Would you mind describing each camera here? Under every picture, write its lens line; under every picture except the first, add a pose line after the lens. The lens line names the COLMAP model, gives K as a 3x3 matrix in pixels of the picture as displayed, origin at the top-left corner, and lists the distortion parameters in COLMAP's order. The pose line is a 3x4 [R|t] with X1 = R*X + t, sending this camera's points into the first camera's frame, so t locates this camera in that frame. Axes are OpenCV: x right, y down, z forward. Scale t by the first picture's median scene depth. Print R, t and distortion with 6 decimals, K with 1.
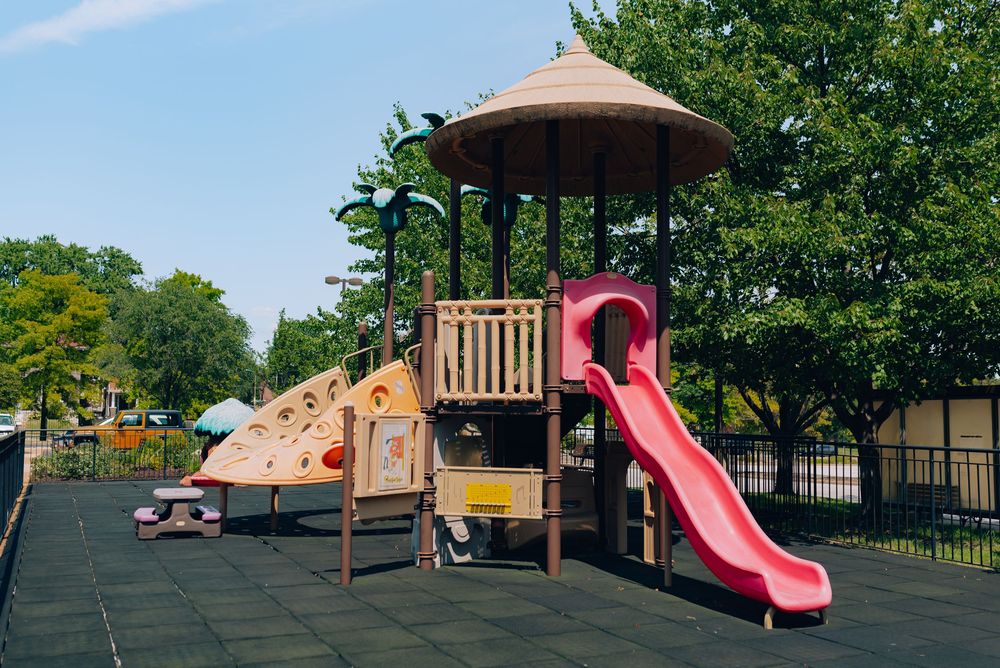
lens RADIAL K [[1036.8, 0, 500.0], [0, 1036.8, 334.0], [0, 0, 1]] dist [-0.004335, 0.006872]
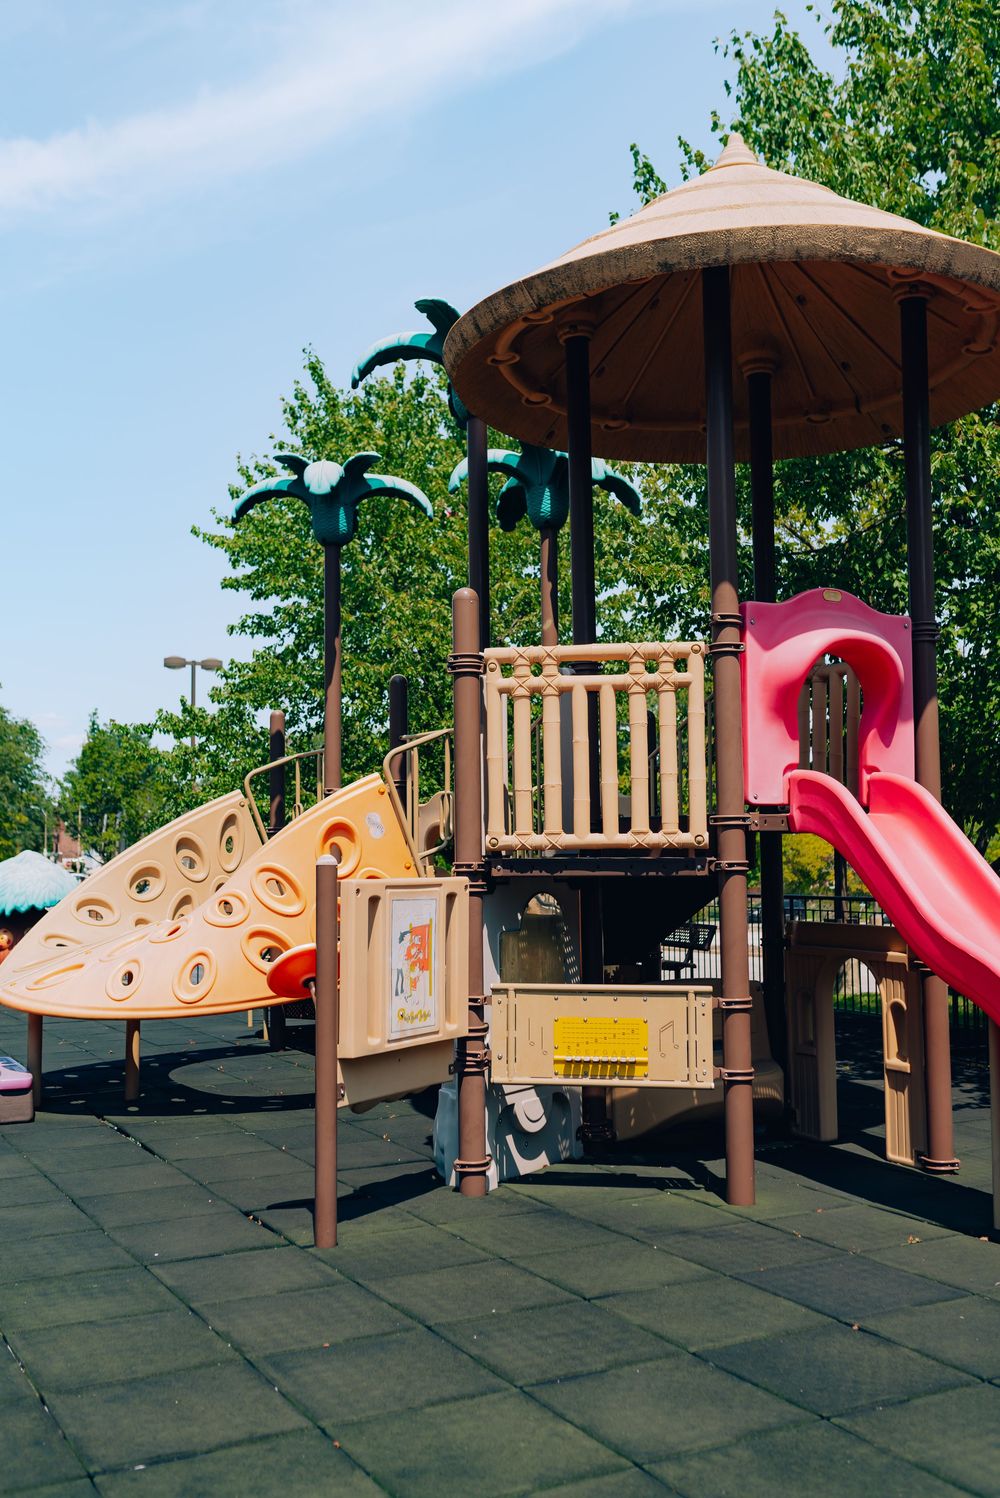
lens RADIAL K [[1509.2, 0, 500.0], [0, 1509.2, 749.0], [0, 0, 1]] dist [-0.000838, 0.010807]
pose [[0.997877, -0.011505, 0.064098, -0.100451], [0.011557, 0.999933, -0.000432, 0.016611], [-0.064089, 0.001172, 0.997944, 0.283153]]
